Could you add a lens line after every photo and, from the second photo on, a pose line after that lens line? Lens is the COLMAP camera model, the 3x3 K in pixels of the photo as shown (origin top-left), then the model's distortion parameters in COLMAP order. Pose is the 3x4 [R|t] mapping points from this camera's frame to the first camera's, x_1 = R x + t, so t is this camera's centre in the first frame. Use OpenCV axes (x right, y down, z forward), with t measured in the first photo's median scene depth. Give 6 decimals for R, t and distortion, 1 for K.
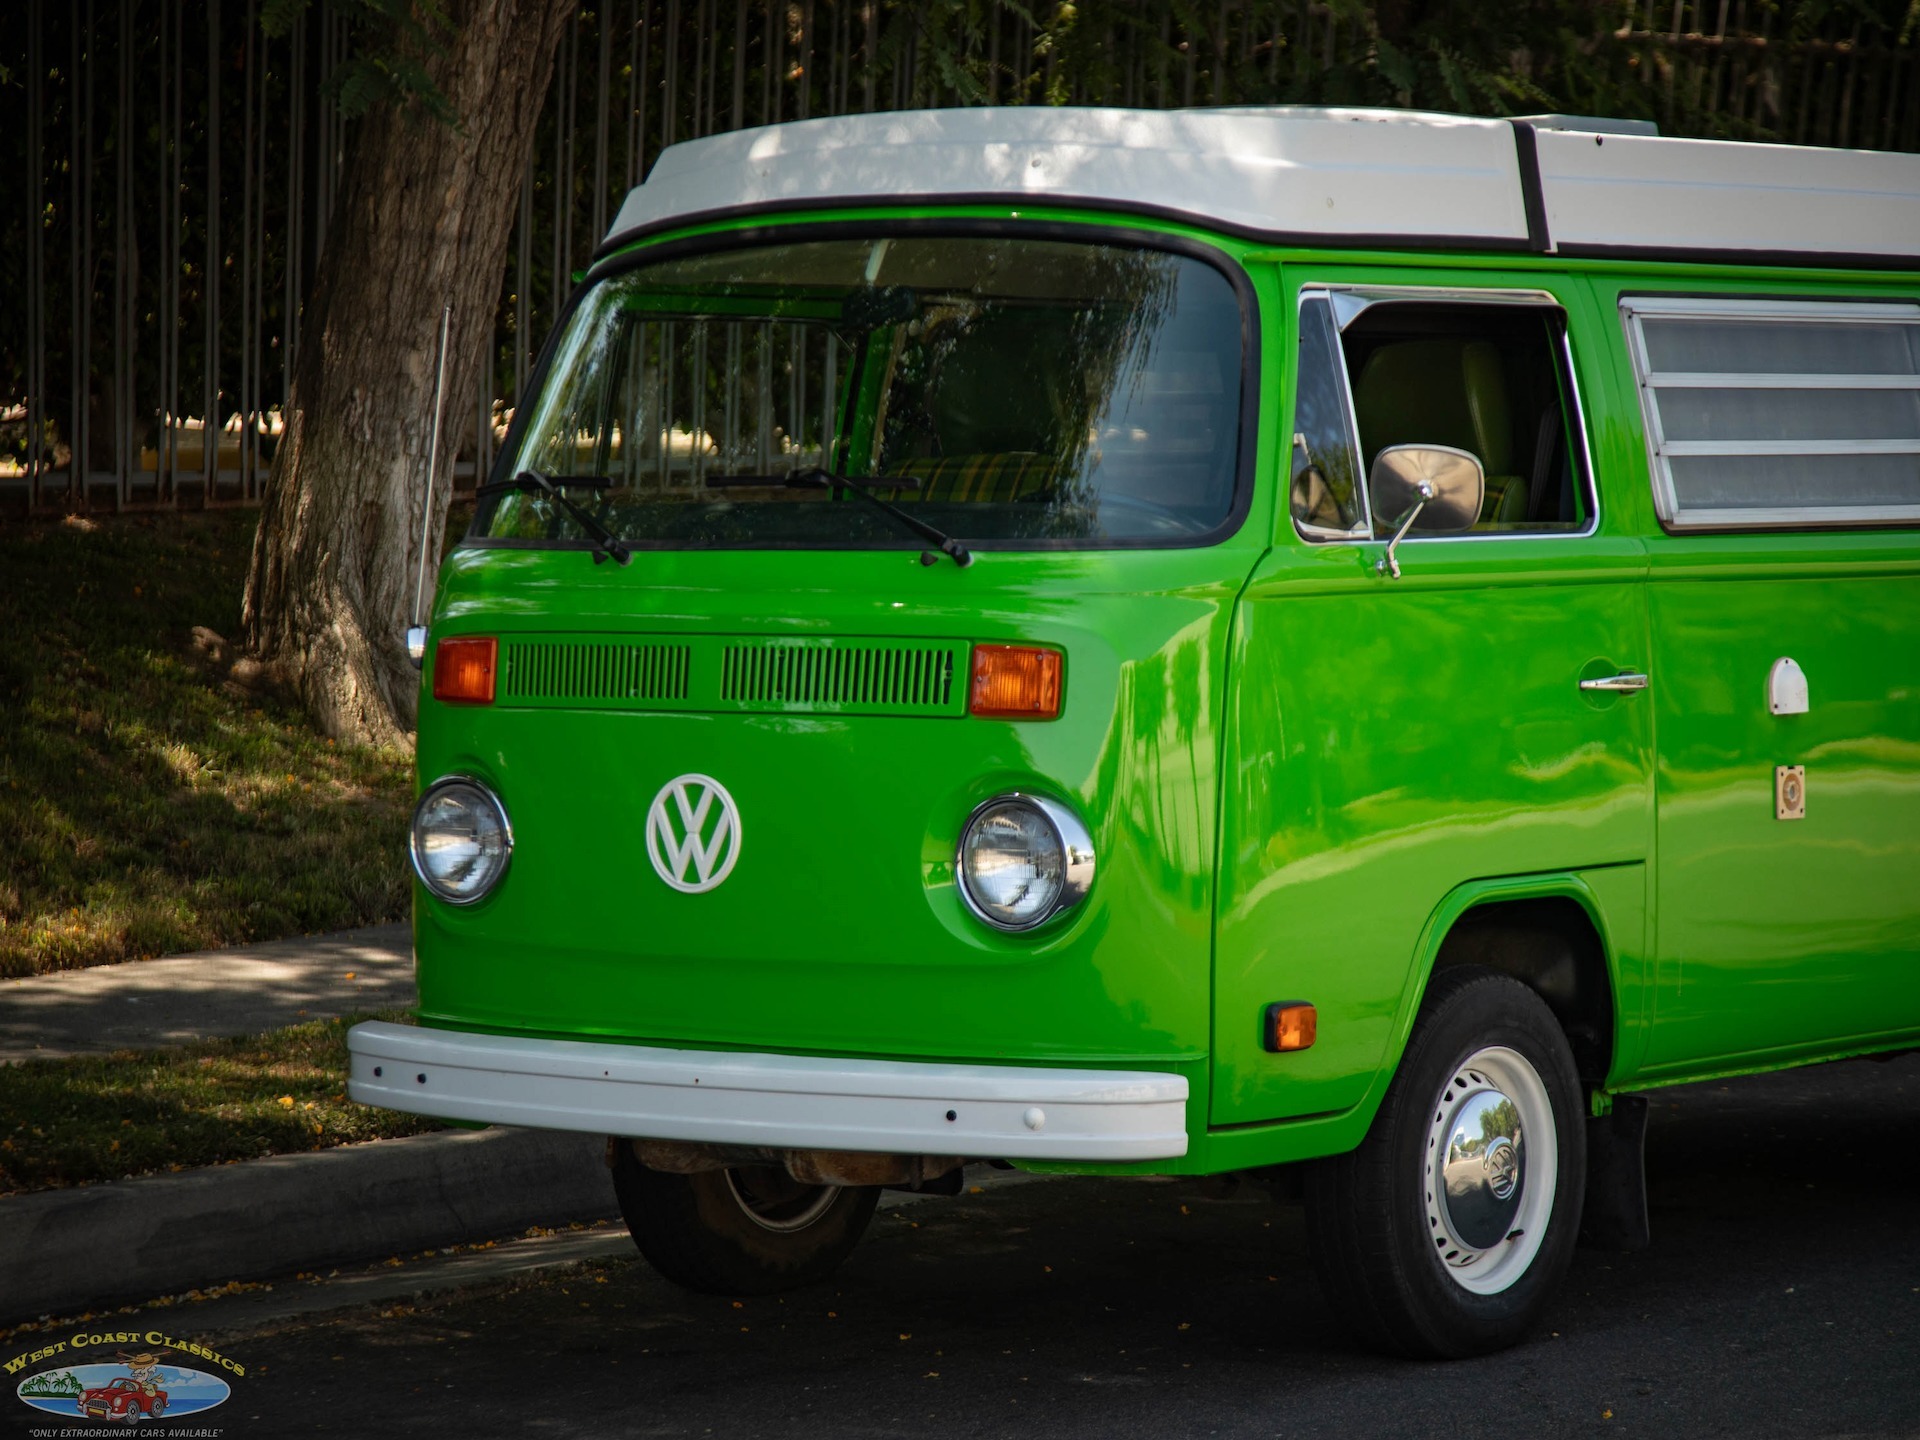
lens RADIAL K [[6249.7, 0, 960.0], [0, 6249.7, 720.0], [0, 0, 1]] dist [0.670924, 0.404704]
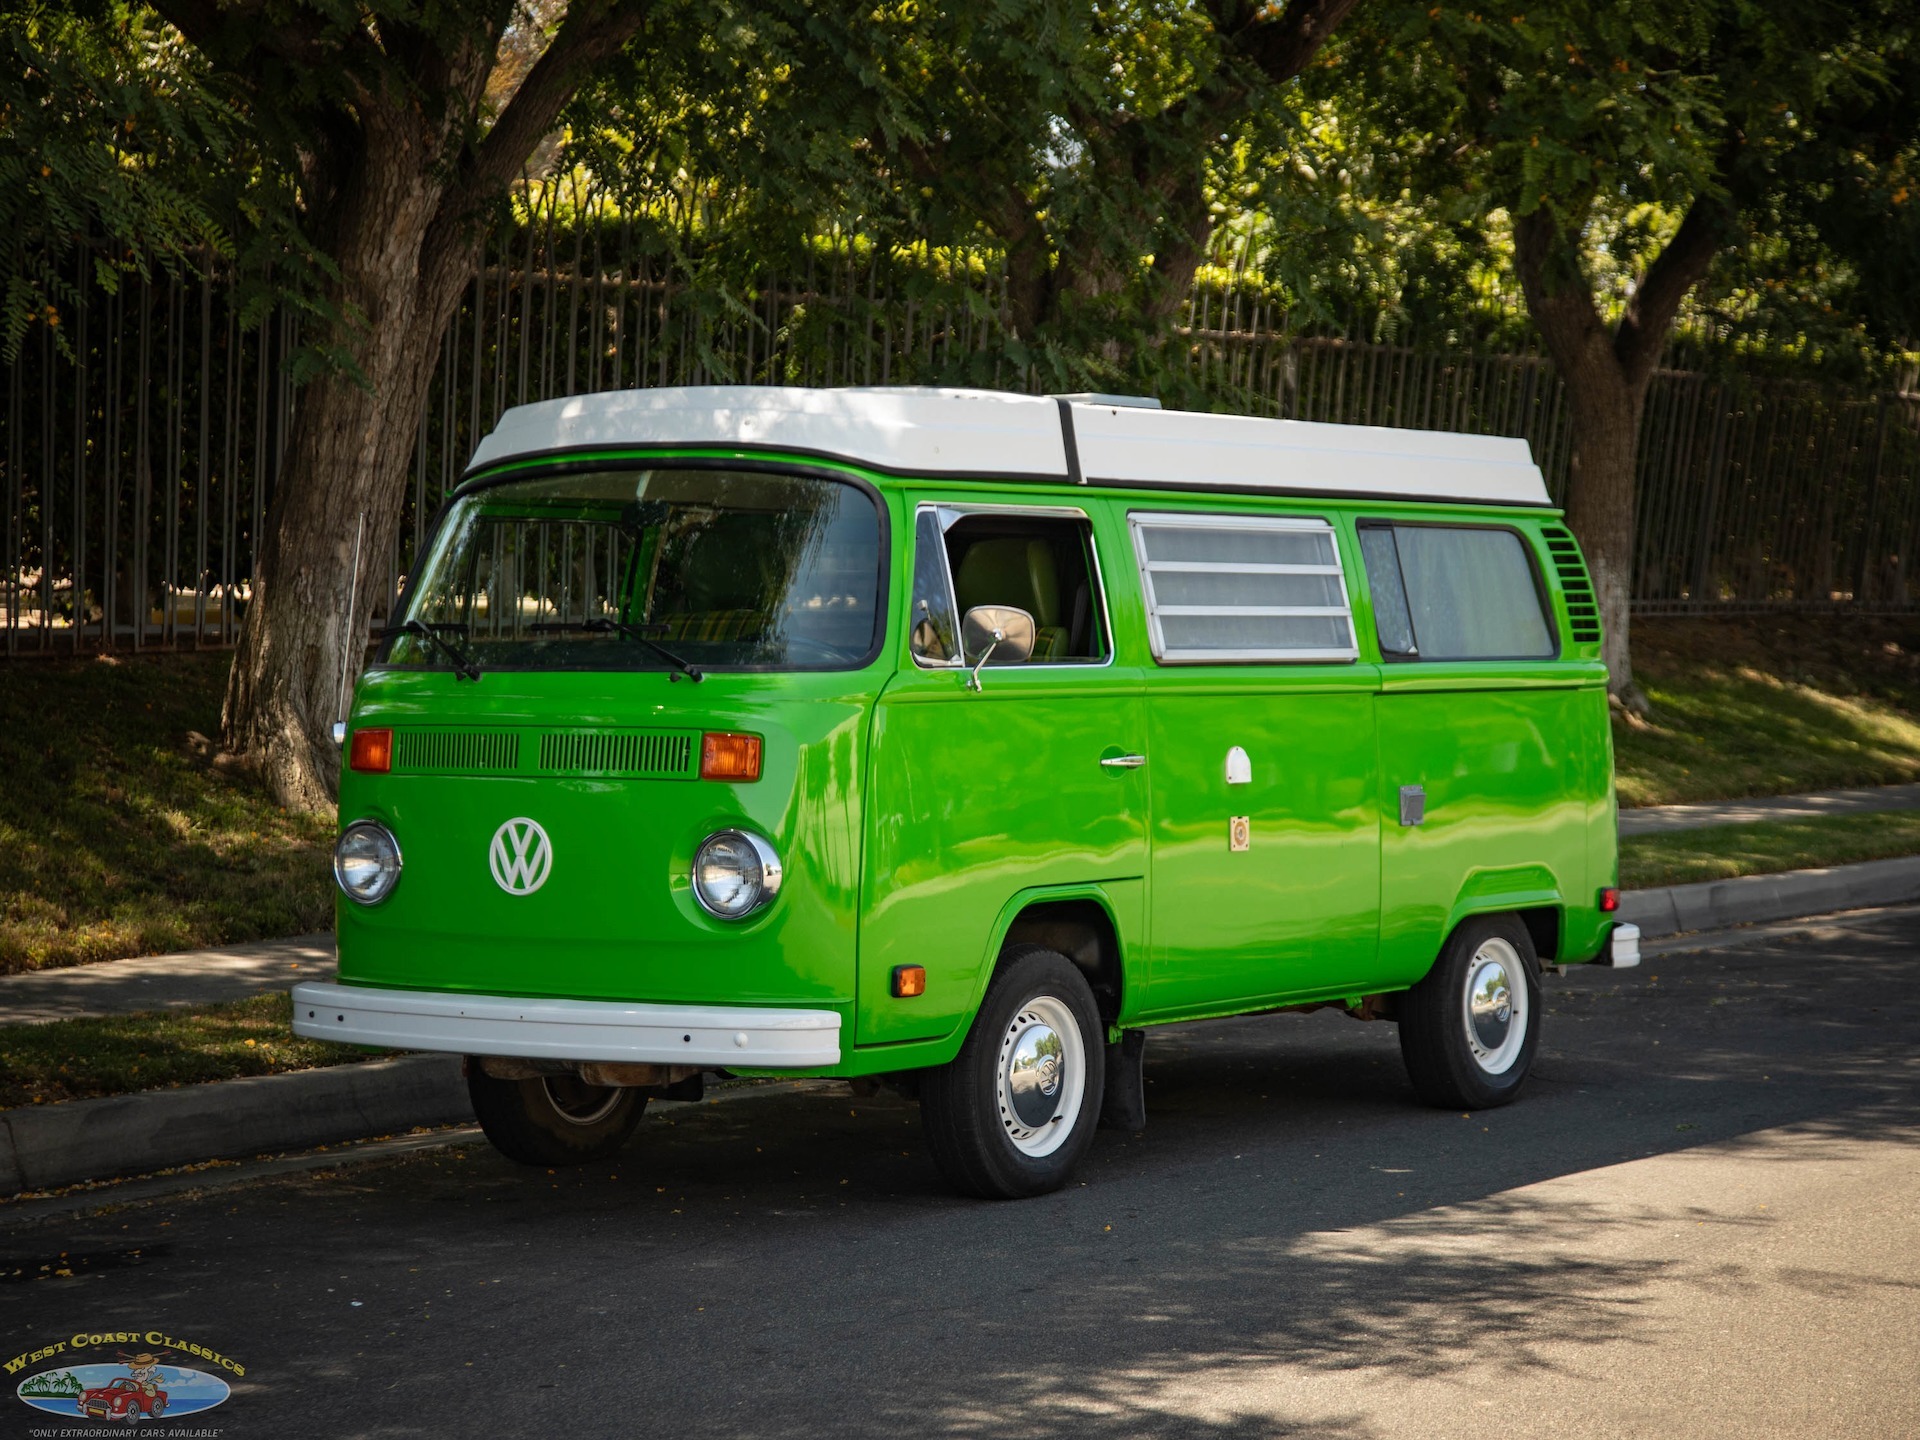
lens RADIAL K [[4620.5, 0, 960.0], [0, 4620.5, 720.0], [0, 0, 1]] dist [0.436157, -0.253269]
pose [[0.999015, 0.003555, 0.044232, 0.013443], [-0.002628, 0.999776, -0.021007, 0.007764], [-0.044297, 0.020870, 0.998800, -0.129835]]
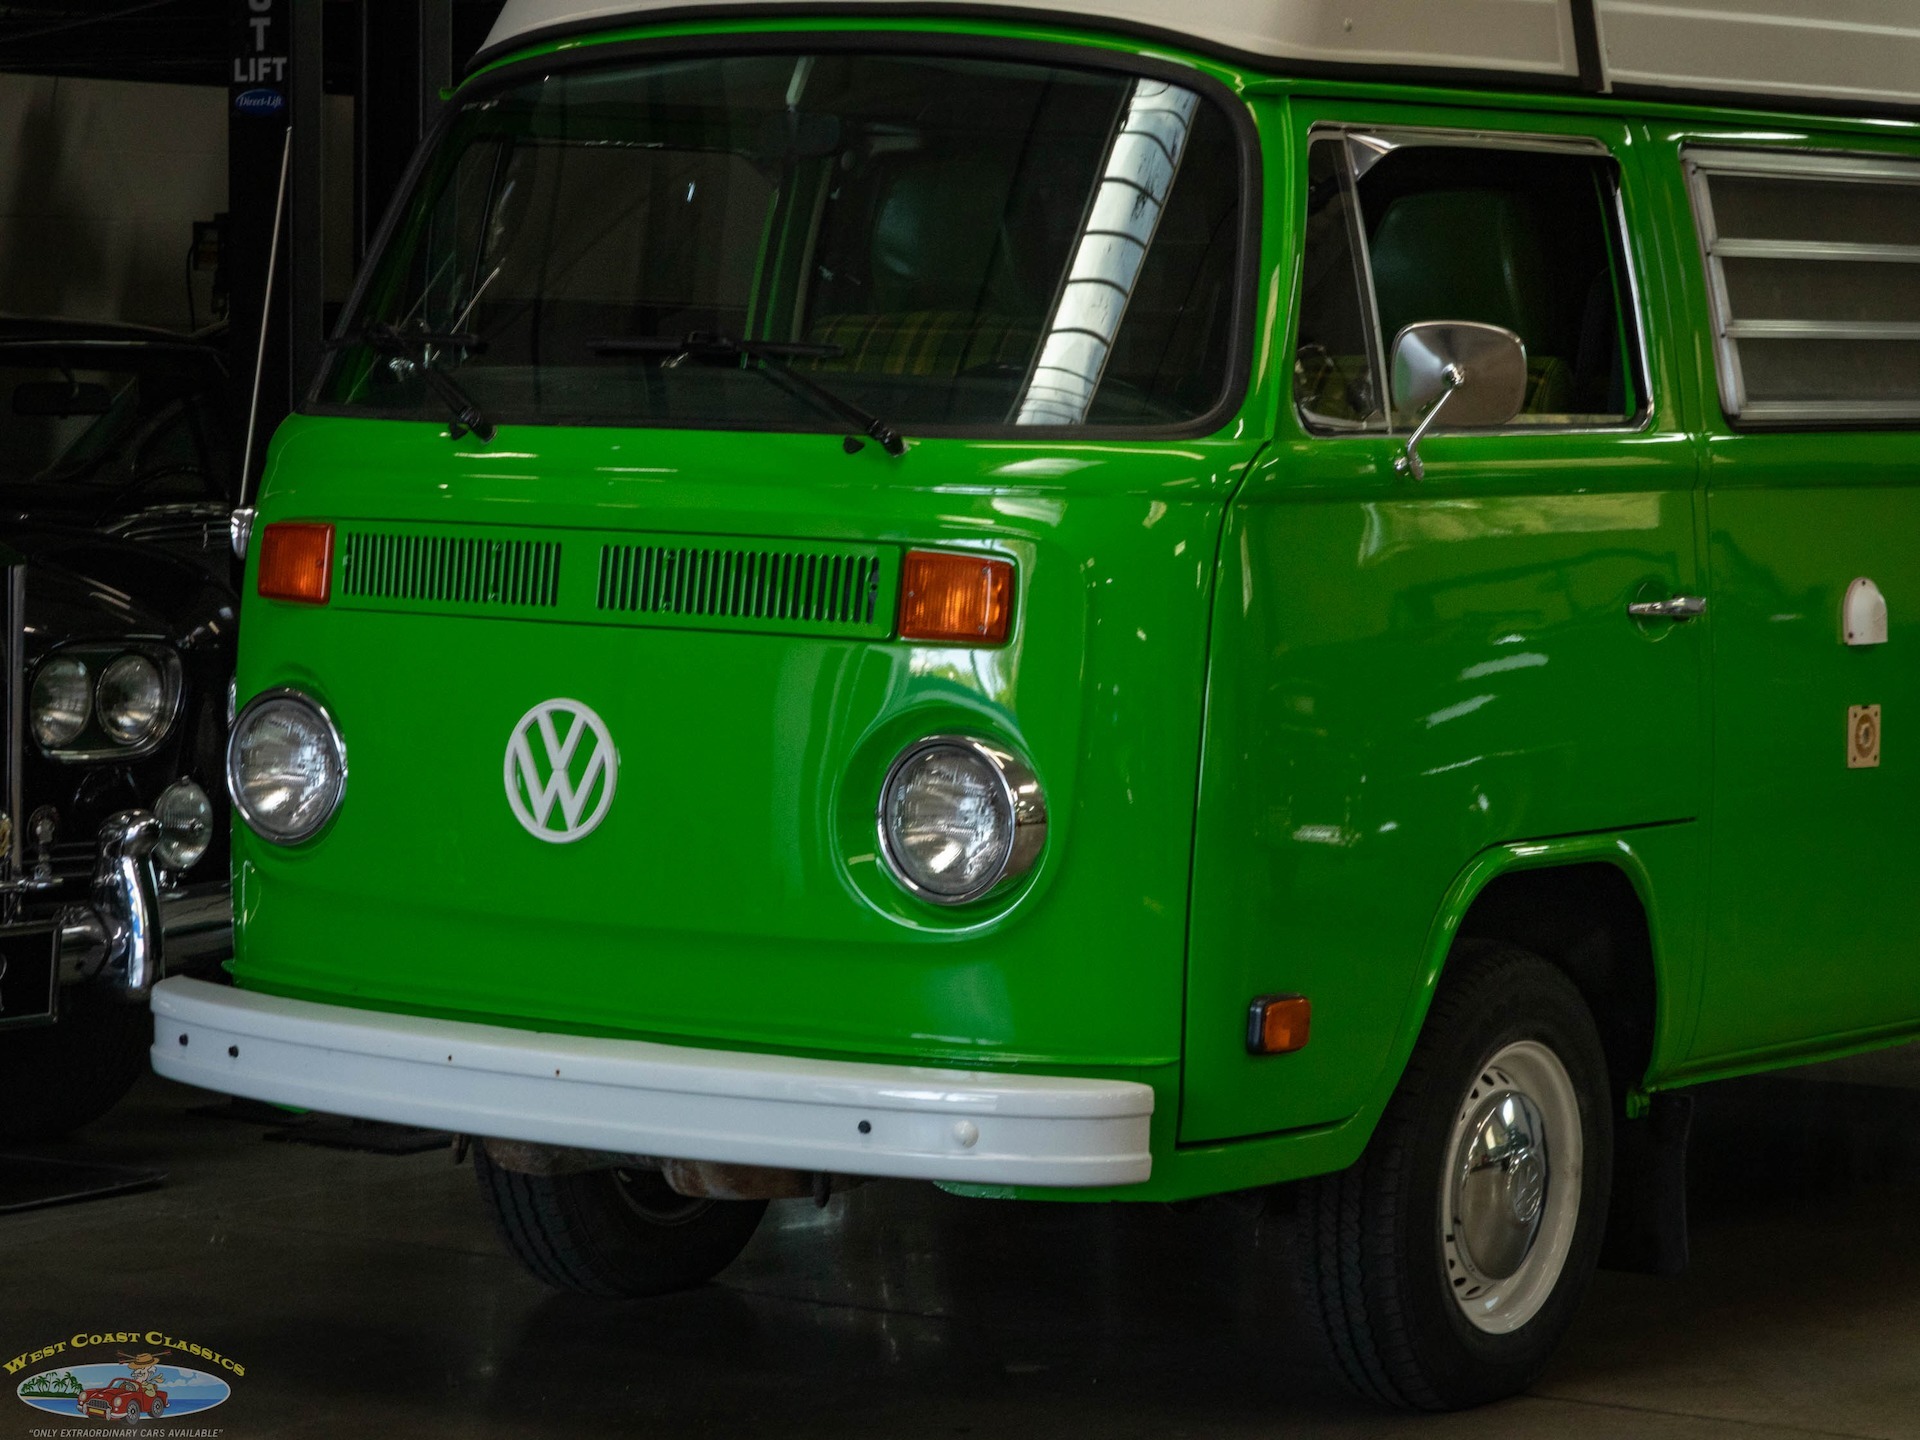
lens RADIAL K [[6228.6, 0, 960.0], [0, 6228.6, 720.0], [0, 0, 1]] dist [-0.138682, 1.529811]
pose [[0.999727, 0.022228, 0.007210, 0.003737], [-0.022423, 0.999351, 0.028199, -0.011931], [-0.006578, -0.028353, 0.999576, 0.168859]]
